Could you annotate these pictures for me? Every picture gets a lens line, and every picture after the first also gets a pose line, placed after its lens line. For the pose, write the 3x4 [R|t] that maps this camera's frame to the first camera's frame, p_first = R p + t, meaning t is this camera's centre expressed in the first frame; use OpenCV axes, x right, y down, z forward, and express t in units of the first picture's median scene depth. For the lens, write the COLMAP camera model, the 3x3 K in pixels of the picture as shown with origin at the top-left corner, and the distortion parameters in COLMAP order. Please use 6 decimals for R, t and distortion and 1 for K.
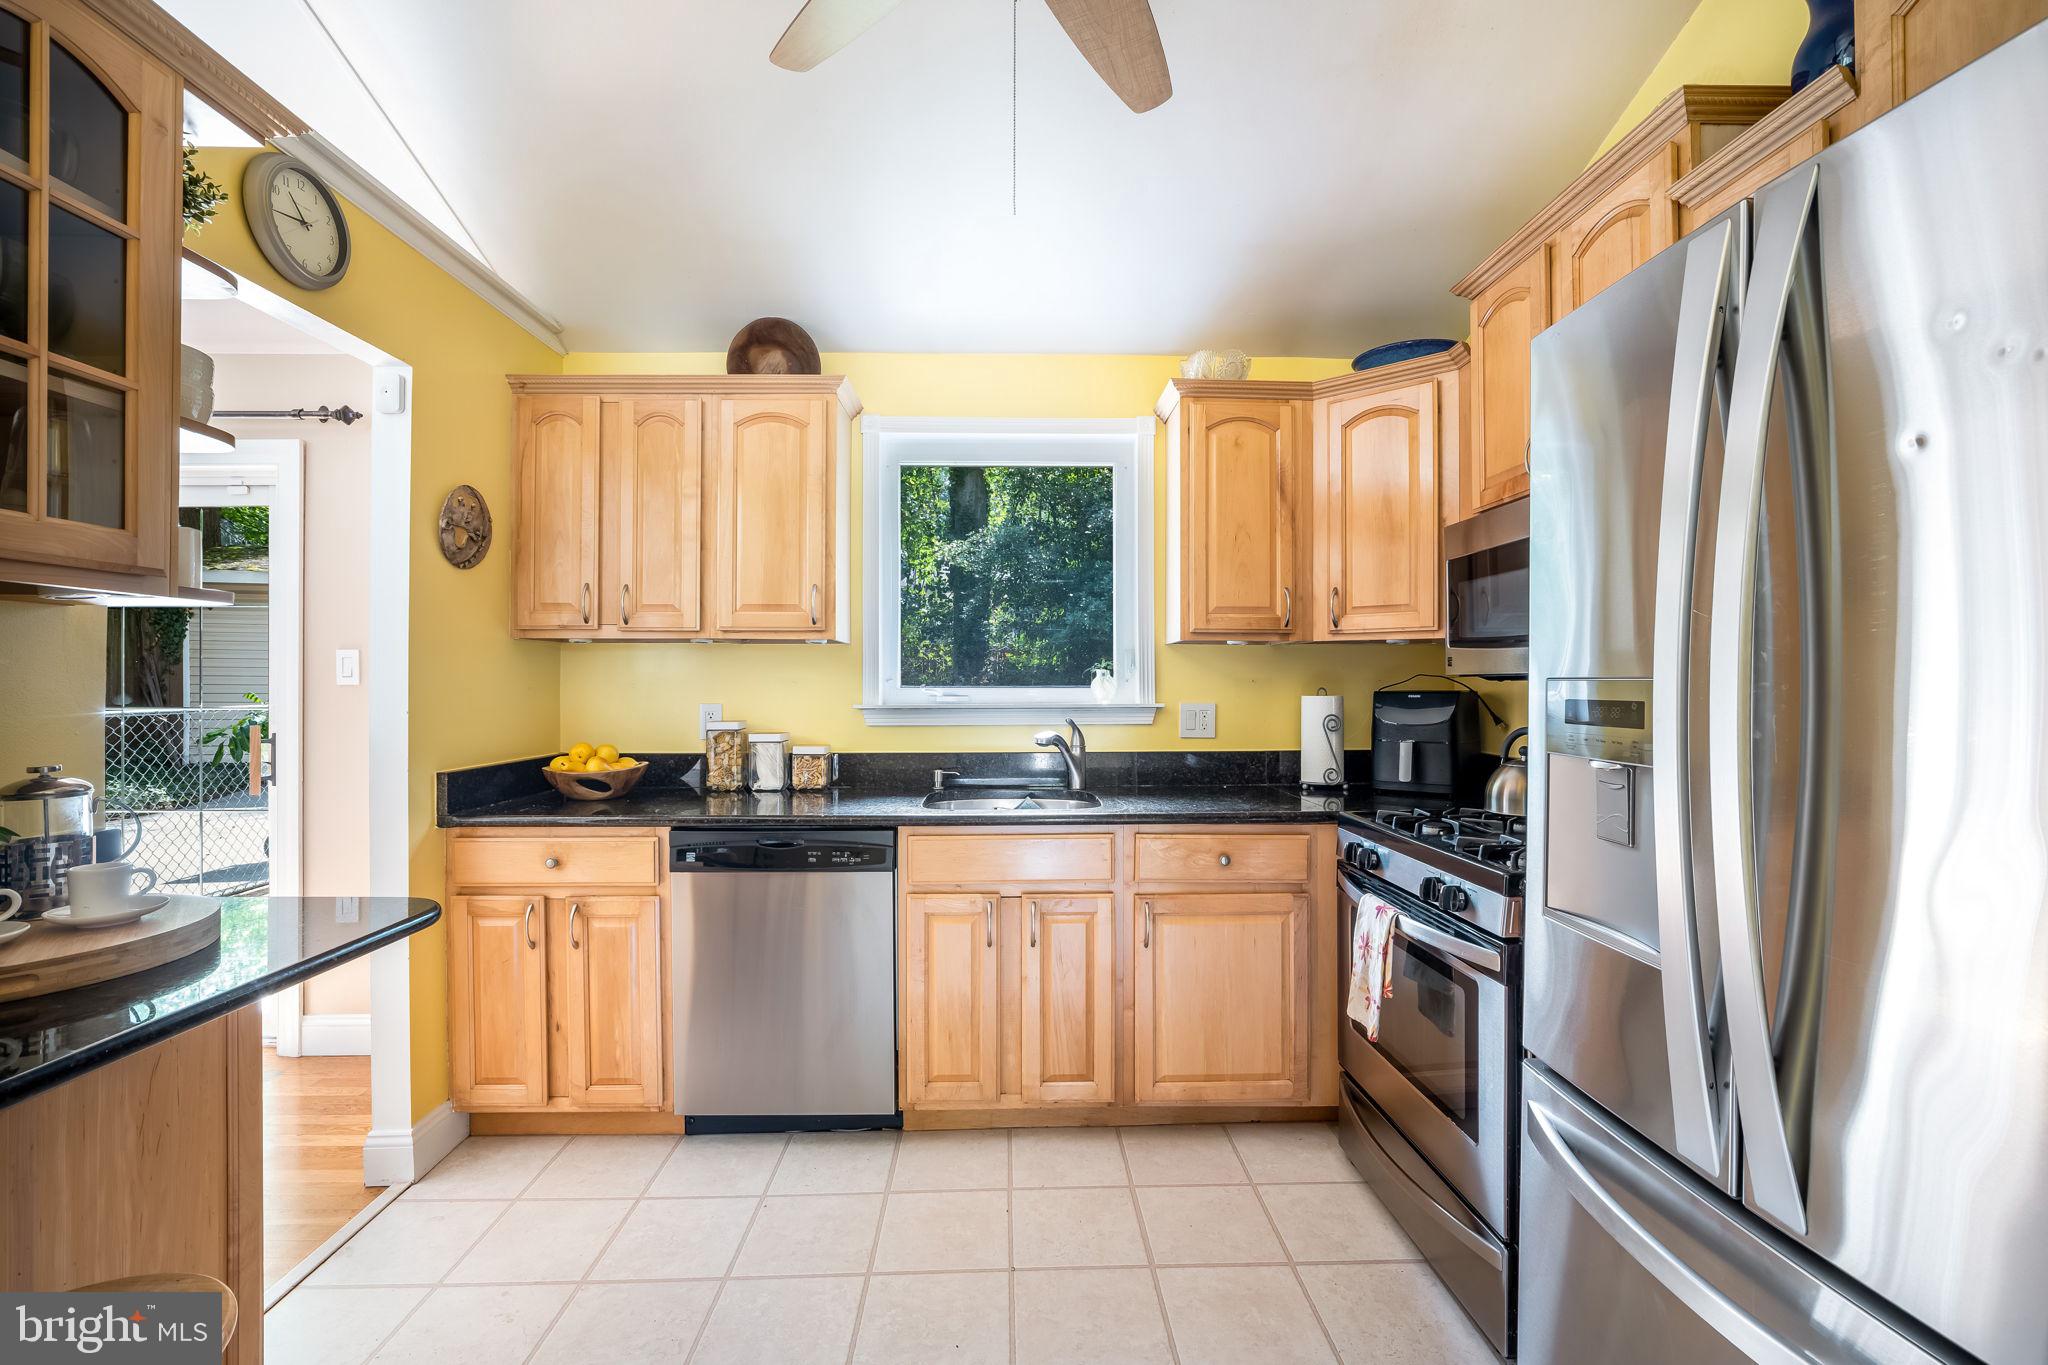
lens RADIAL K [[920.4, 0, 1024.0], [0, 920.4, 682.5], [0, 0, 1]] dist [-0.046633, 0.014870]
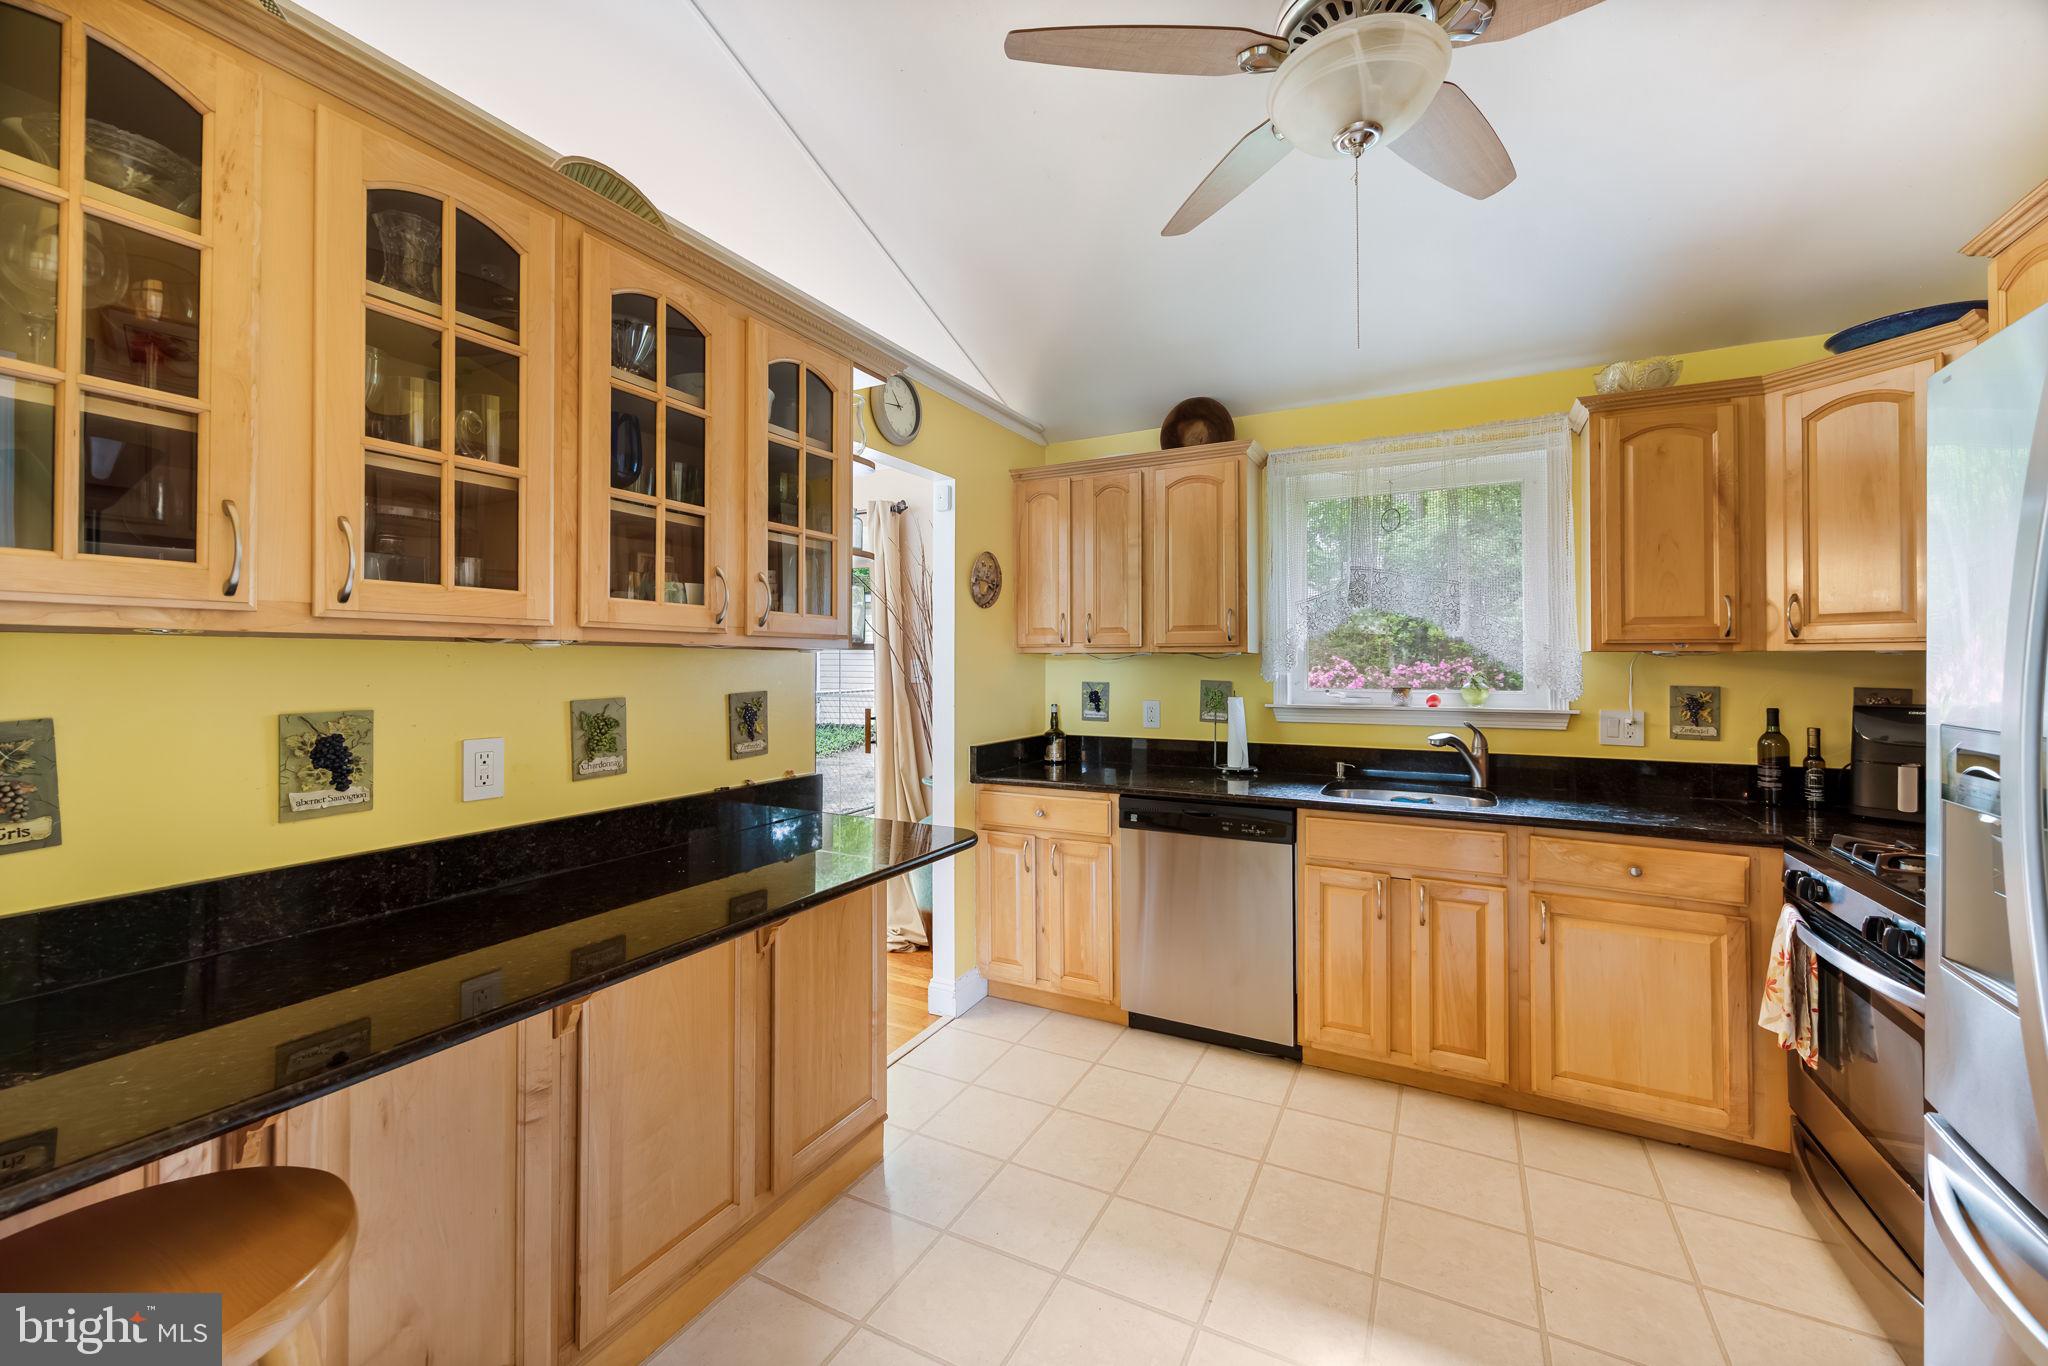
lens RADIAL K [[832.0, 0, 973.5], [0, 832.0, 655.9], [0, 0, 1]] dist [-0.000152, 0.000098]
pose [[0.849776, -0.006123, -0.527109, 0.080554], [0.002100, 0.999964, -0.008231, -0.037431], [0.527140, 0.005888, 0.849758, -0.165484]]
